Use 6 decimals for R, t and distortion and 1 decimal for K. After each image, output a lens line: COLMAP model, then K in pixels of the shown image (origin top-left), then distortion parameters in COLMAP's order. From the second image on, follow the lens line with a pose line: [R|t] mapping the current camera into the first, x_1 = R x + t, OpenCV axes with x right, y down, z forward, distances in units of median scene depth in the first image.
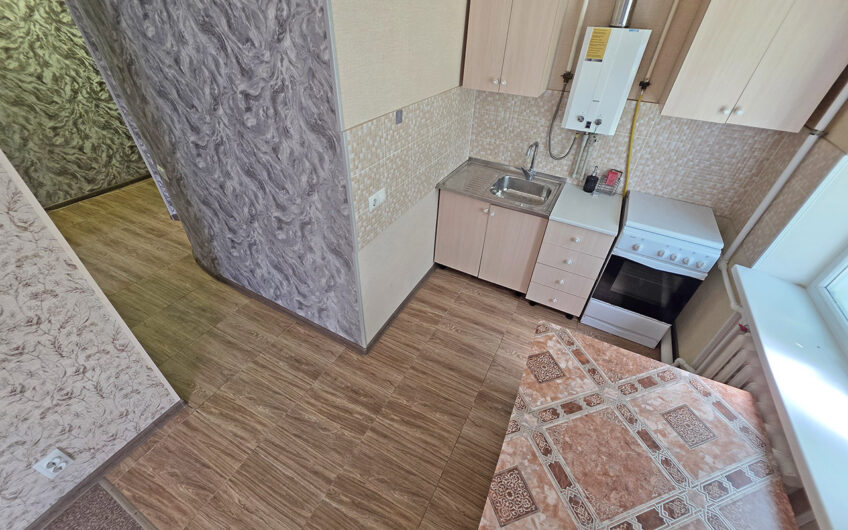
lens RADIAL K [[338.0, 0, 425.1], [0, 338.0, 267.9], [0, 0, 1]] dist [0.001754, 0.000189]
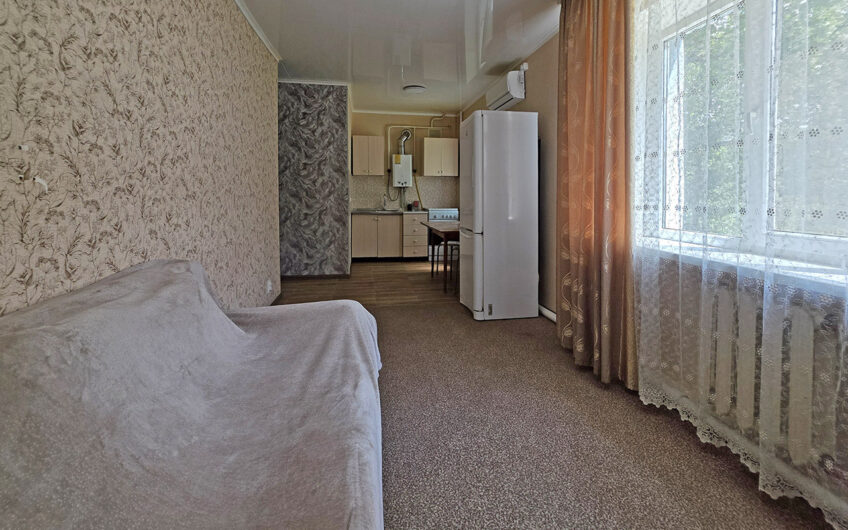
lens RADIAL K [[369.9, 0, 425.9], [0, 369.9, 205.9], [0, 0, 1]] dist [0.003685, -0.000035]
pose [[0.795775, -0.054020, 0.603178, -1.070047], [0.392193, 0.804897, -0.445337, 1.020168], [-0.461439, 0.590950, 0.661703, -0.858556]]
